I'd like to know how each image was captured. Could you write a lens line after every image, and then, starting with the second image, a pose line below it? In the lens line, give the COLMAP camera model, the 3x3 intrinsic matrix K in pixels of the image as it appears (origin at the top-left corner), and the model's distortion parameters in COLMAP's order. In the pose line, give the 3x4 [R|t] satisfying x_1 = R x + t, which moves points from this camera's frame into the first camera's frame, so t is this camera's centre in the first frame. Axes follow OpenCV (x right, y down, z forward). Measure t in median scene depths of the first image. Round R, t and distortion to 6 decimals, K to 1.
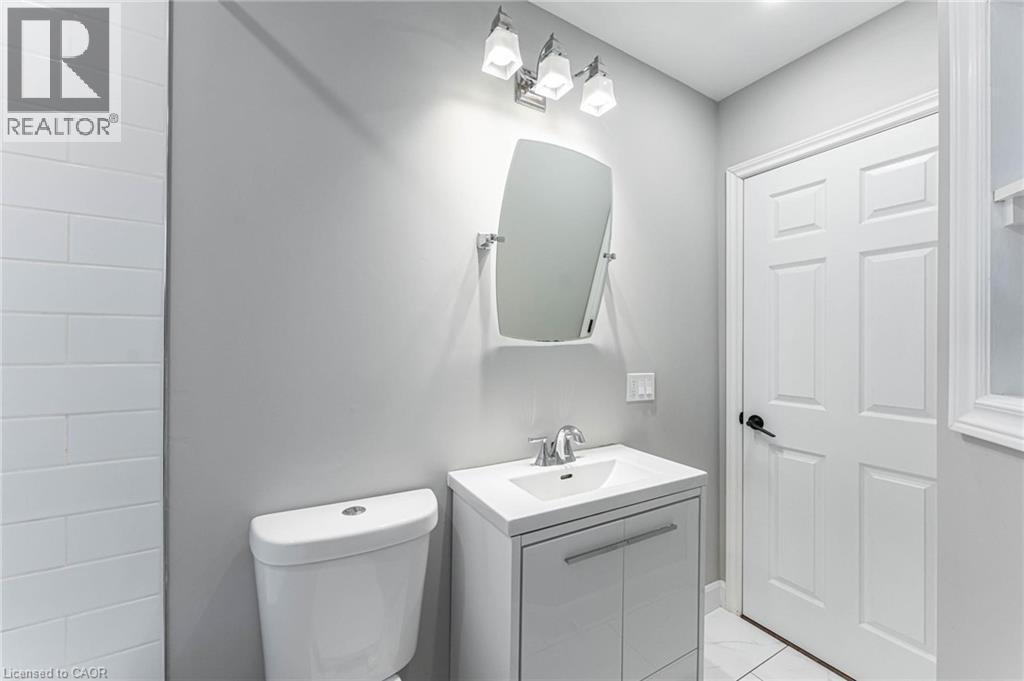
lens RADIAL K [[374.7, 0, 464.4], [0, 374.7, 342.0], [0, 0, 1]] dist [0.002803, -0.000076]
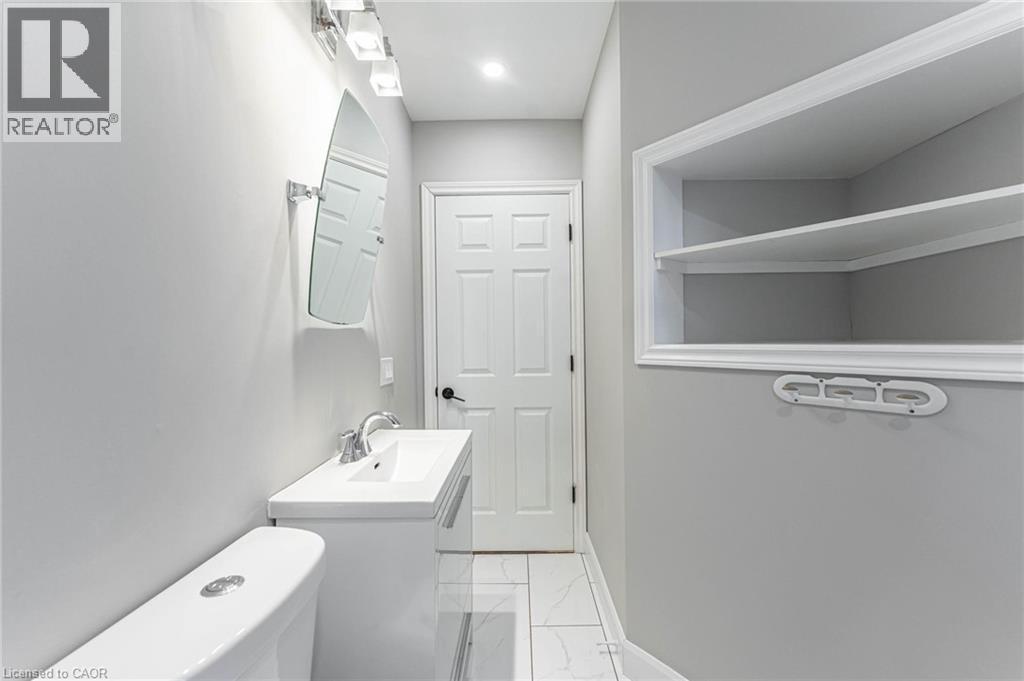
lens RADIAL K [[425.4, 0, 479.1], [0, 425.4, 338.1], [0, 0, 1]] dist [0.008541, -0.000094]
pose [[0.534517, -0.005886, 0.845137, -0.451601], [0.005906, 0.999977, 0.003229, 0.031257], [-0.845137, 0.003266, 0.534540, 0.184681]]
